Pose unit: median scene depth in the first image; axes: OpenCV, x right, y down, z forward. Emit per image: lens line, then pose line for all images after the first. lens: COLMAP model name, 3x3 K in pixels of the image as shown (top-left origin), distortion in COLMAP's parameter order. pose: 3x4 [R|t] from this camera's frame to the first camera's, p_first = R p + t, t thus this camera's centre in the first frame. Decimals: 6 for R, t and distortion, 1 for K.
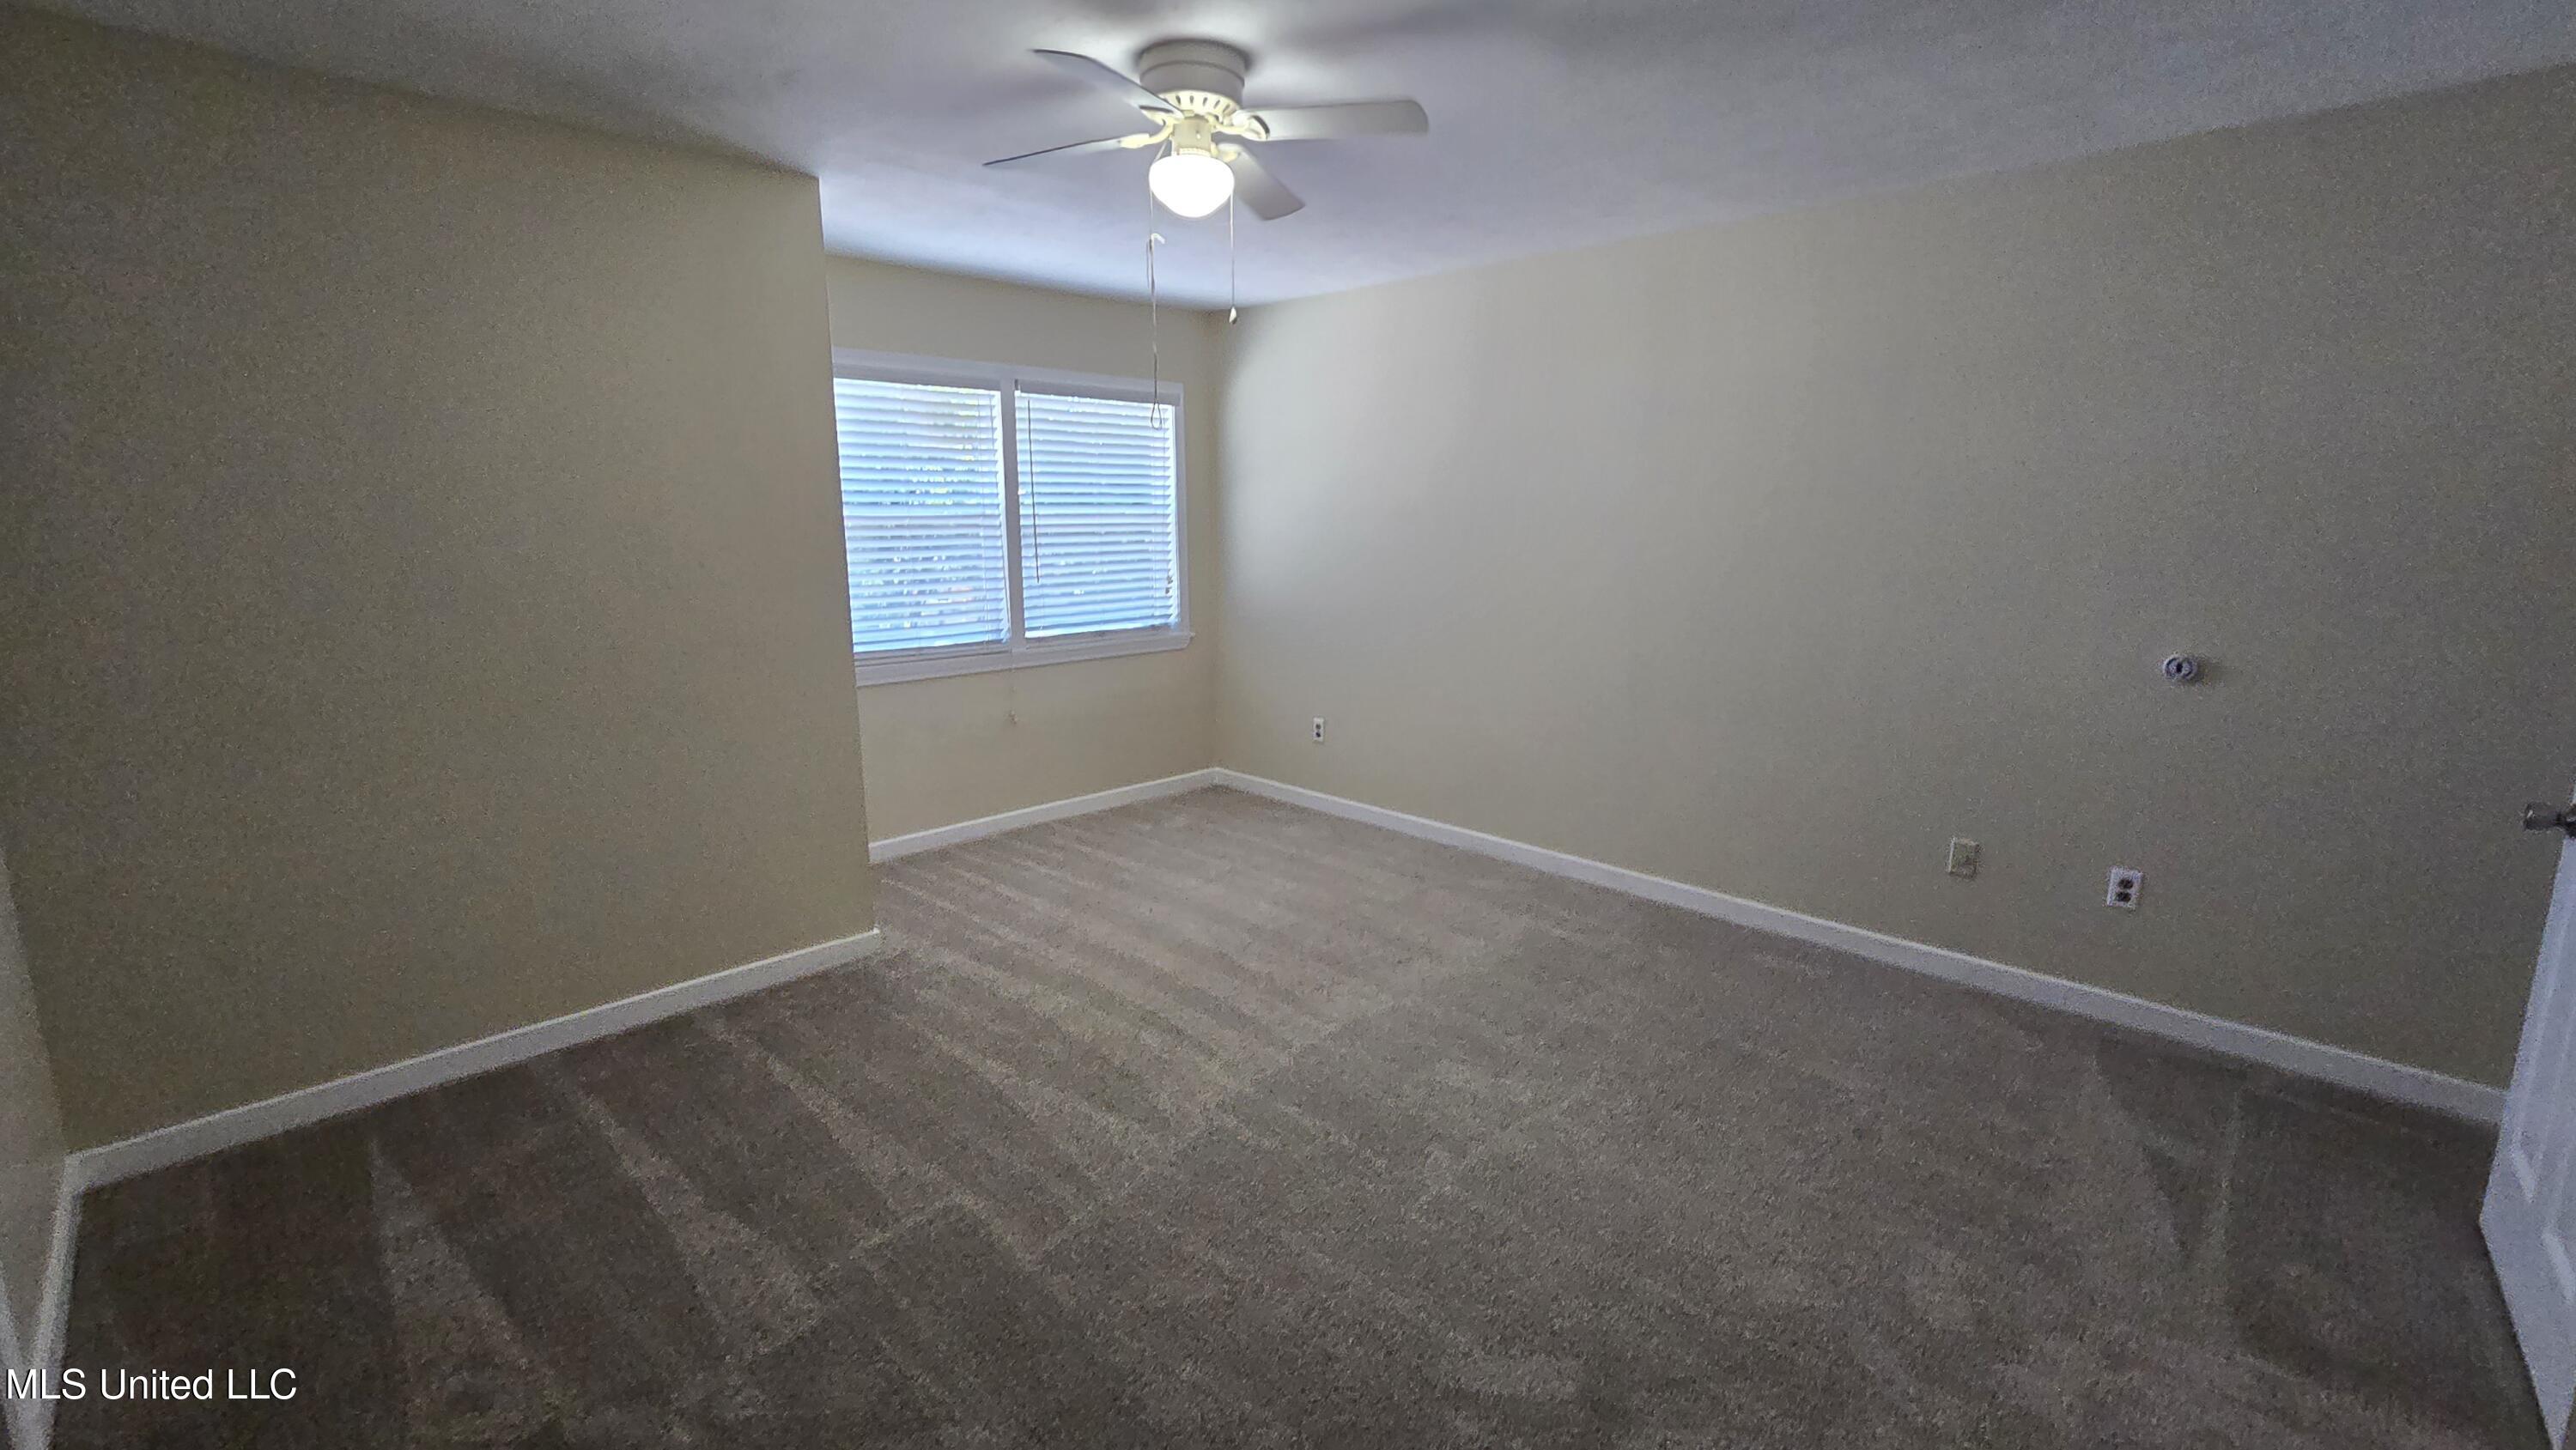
lens RADIAL K [[1070.6, 0, 1293.5], [0, 1070.6, 722.6], [0, 0, 1]] dist [0.003162, 0.000463]
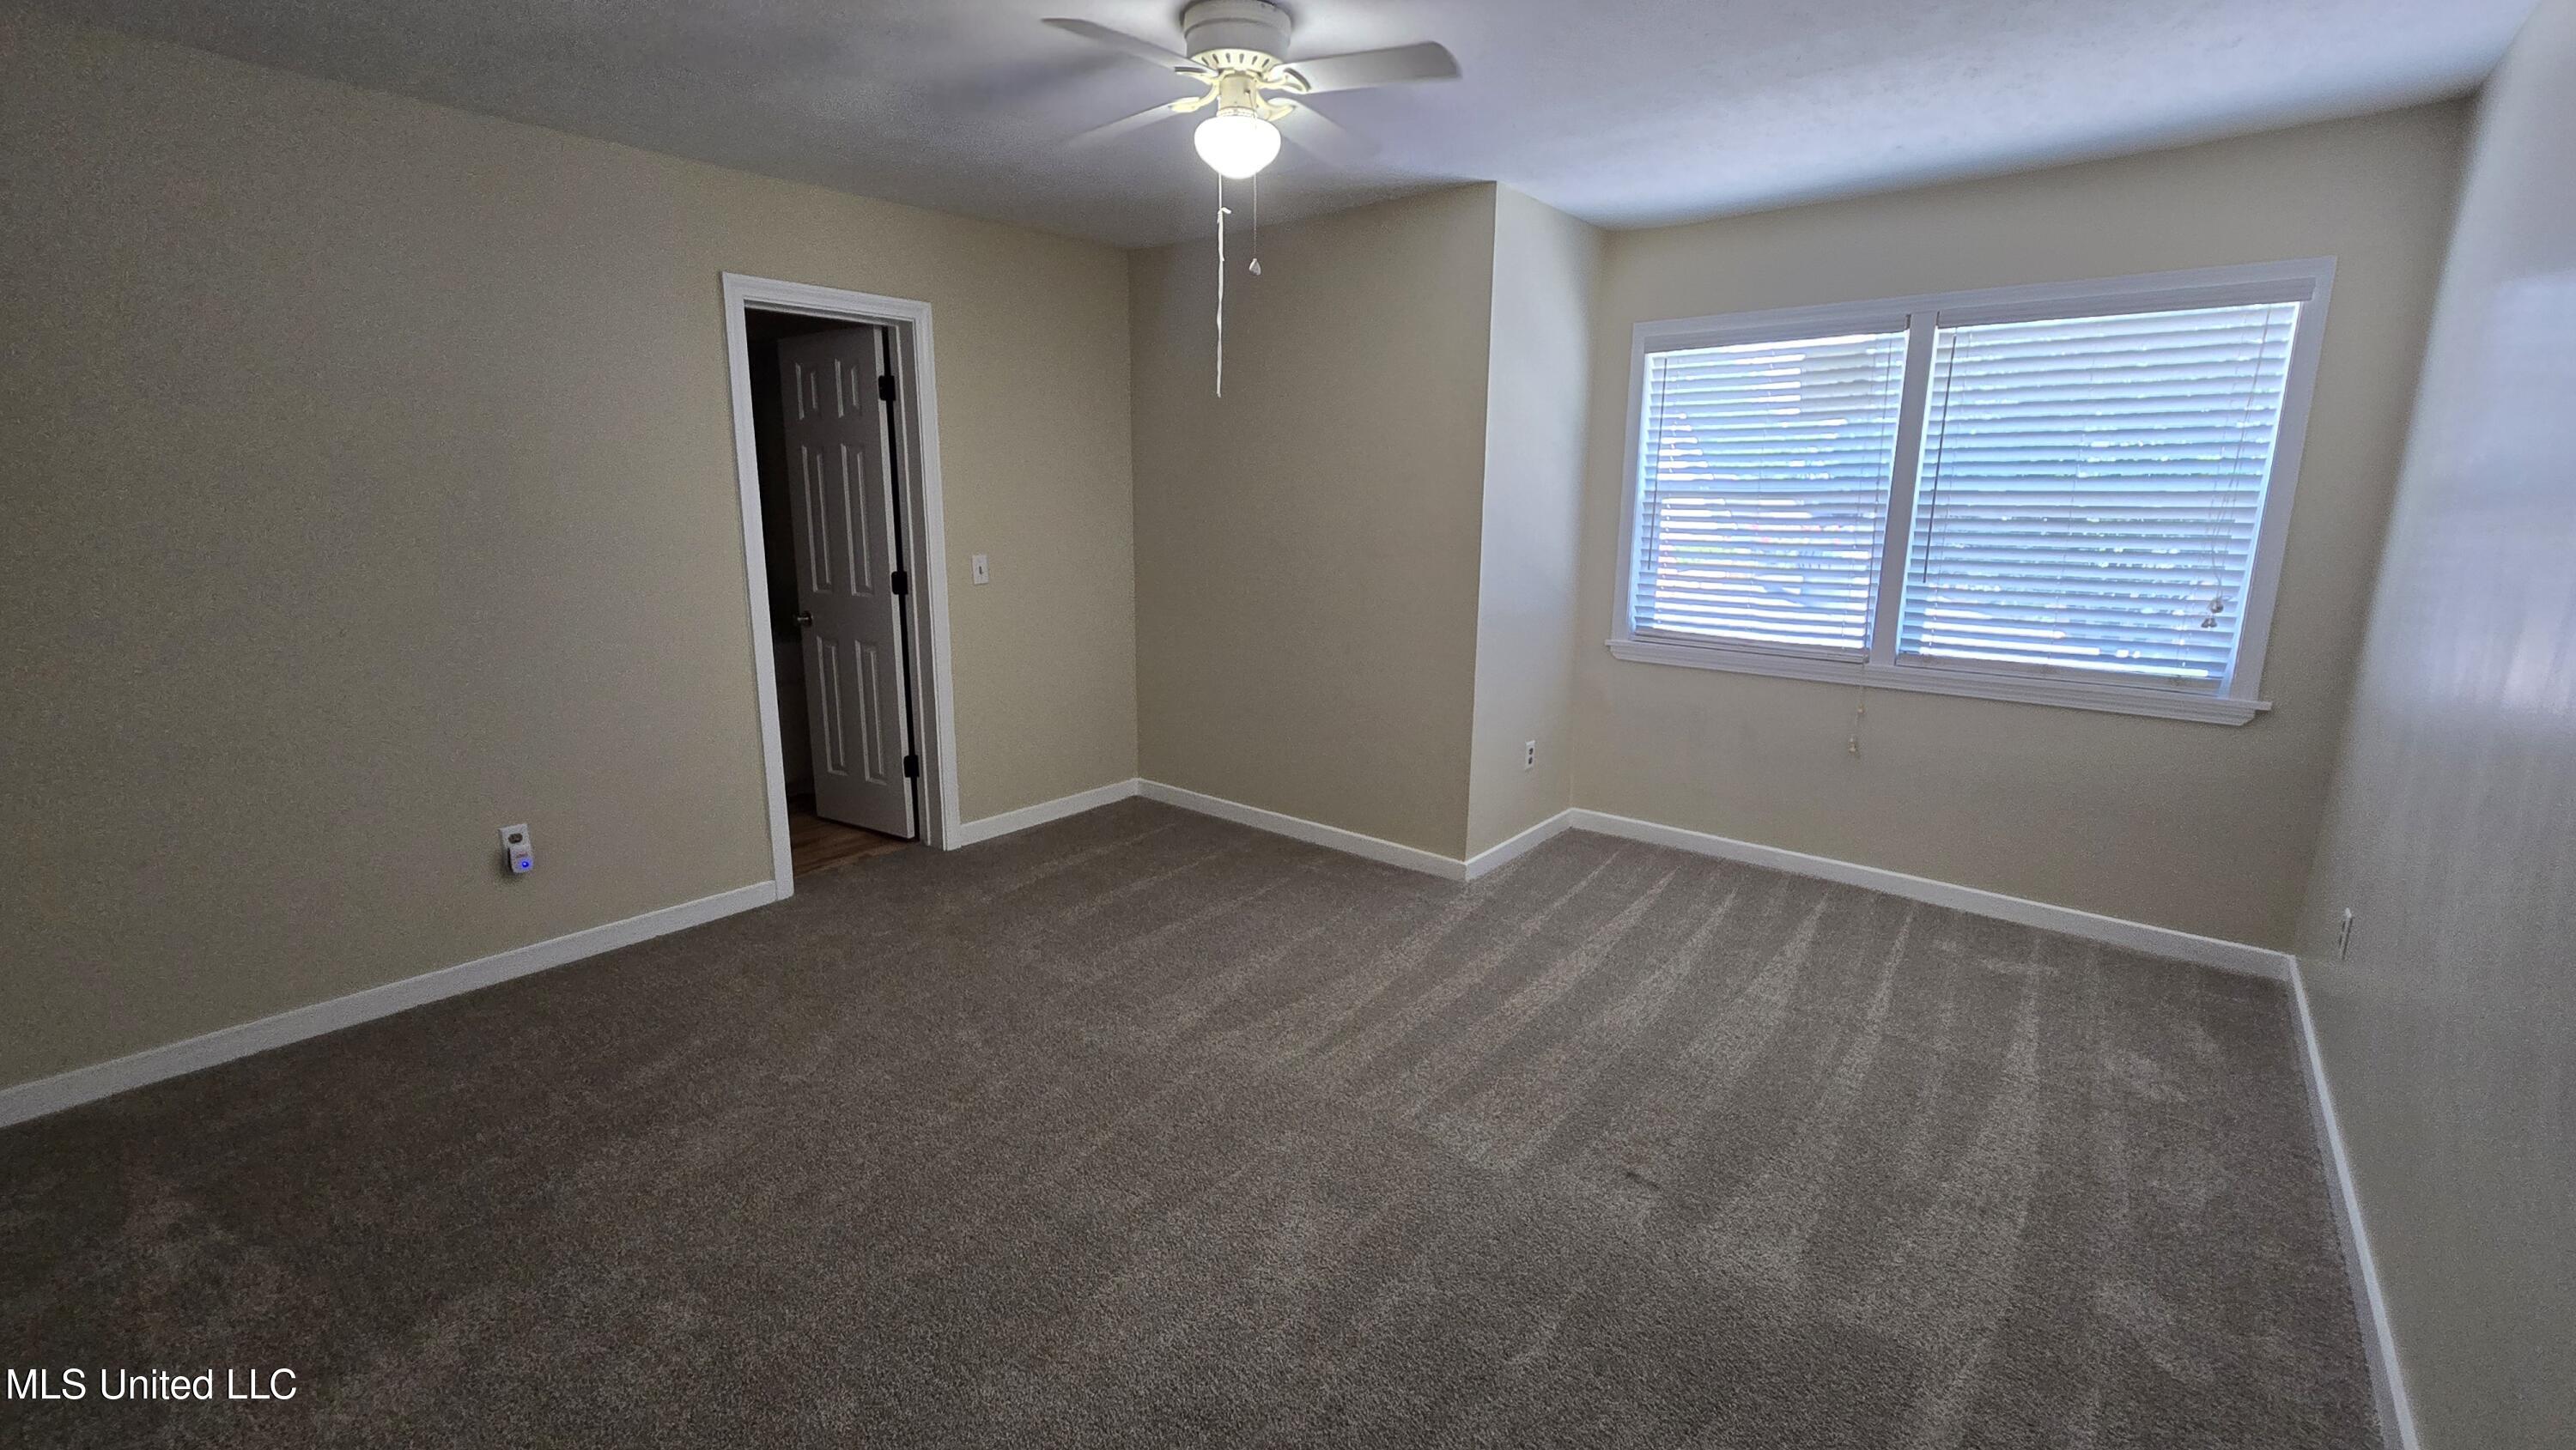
lens RADIAL K [[1070.6, 0, 1280.4], [0, 1070.6, 721.4], [0, 0, 1]] dist [0.003162, 0.000463]
pose [[0.078274, 0.215961, -0.973259, 0.515695], [-0.197186, 0.960321, 0.197232, -0.102986], [0.977236, 0.176475, 0.117753, 0.518529]]
